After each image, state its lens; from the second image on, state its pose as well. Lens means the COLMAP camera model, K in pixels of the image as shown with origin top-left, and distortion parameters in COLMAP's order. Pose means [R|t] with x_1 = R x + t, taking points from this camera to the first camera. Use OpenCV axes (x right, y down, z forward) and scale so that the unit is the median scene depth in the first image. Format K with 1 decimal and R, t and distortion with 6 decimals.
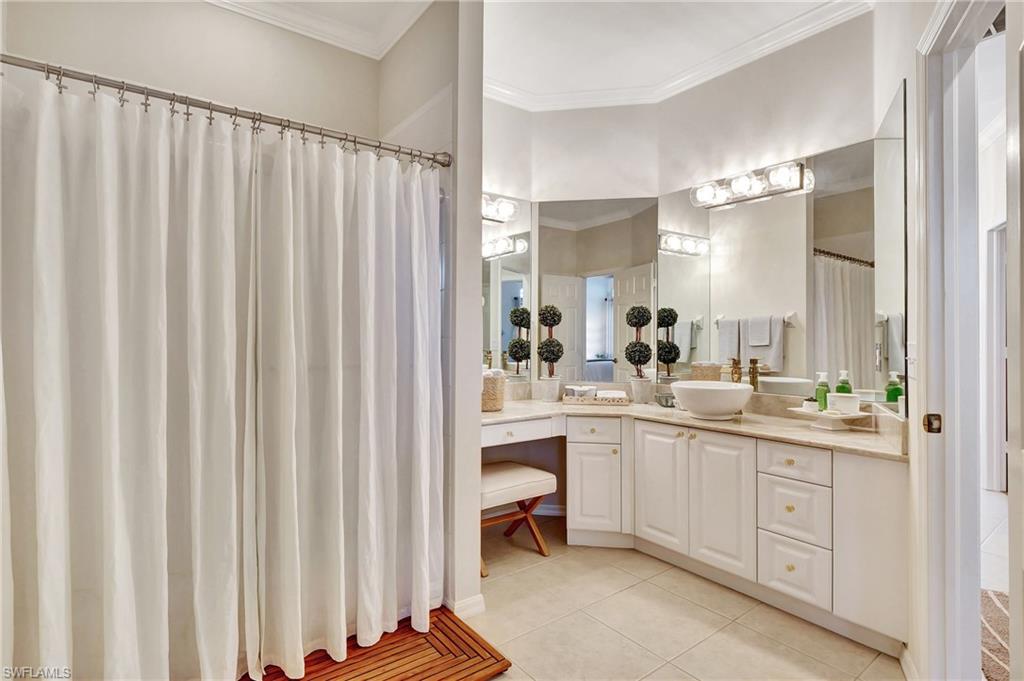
lens RADIAL K [[502.3, 0, 510.5], [0, 502.3, 340.6], [0, 0, 1]] dist [-0.006094, -0.002923]
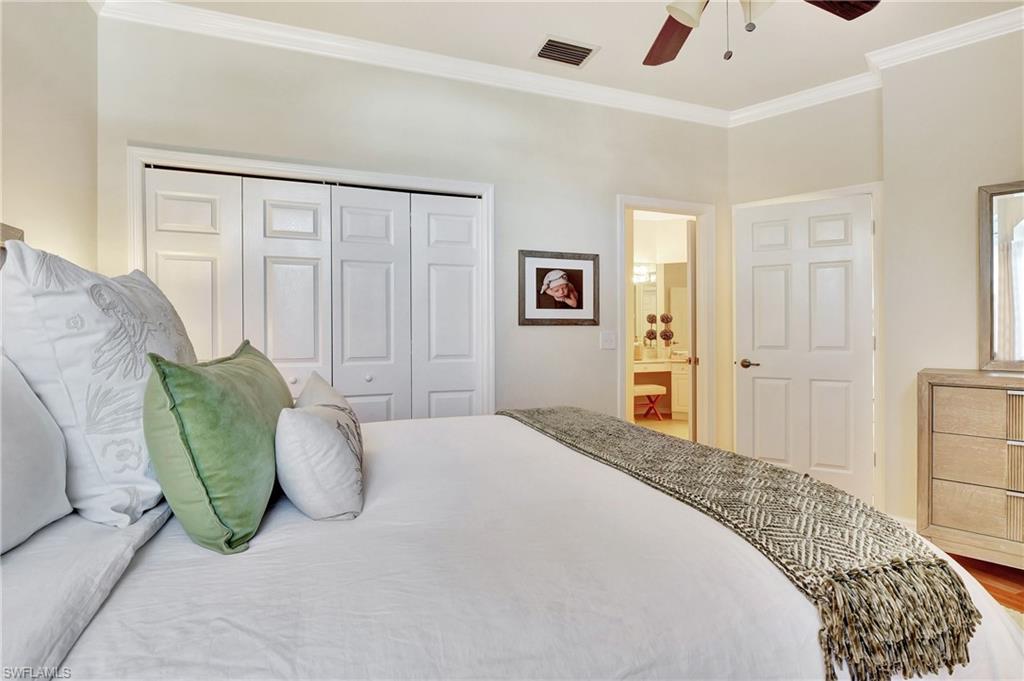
lens RADIAL K [[502.3, 0, 513.8], [0, 502.3, 335.2], [0, 0, 1]] dist [-0.006094, -0.002923]
pose [[0.964528, 0.004483, -0.263944, 0.018521], [-0.001553, 0.999935, 0.011308, -0.000977], [0.263977, -0.010497, 0.964472, -1.249887]]
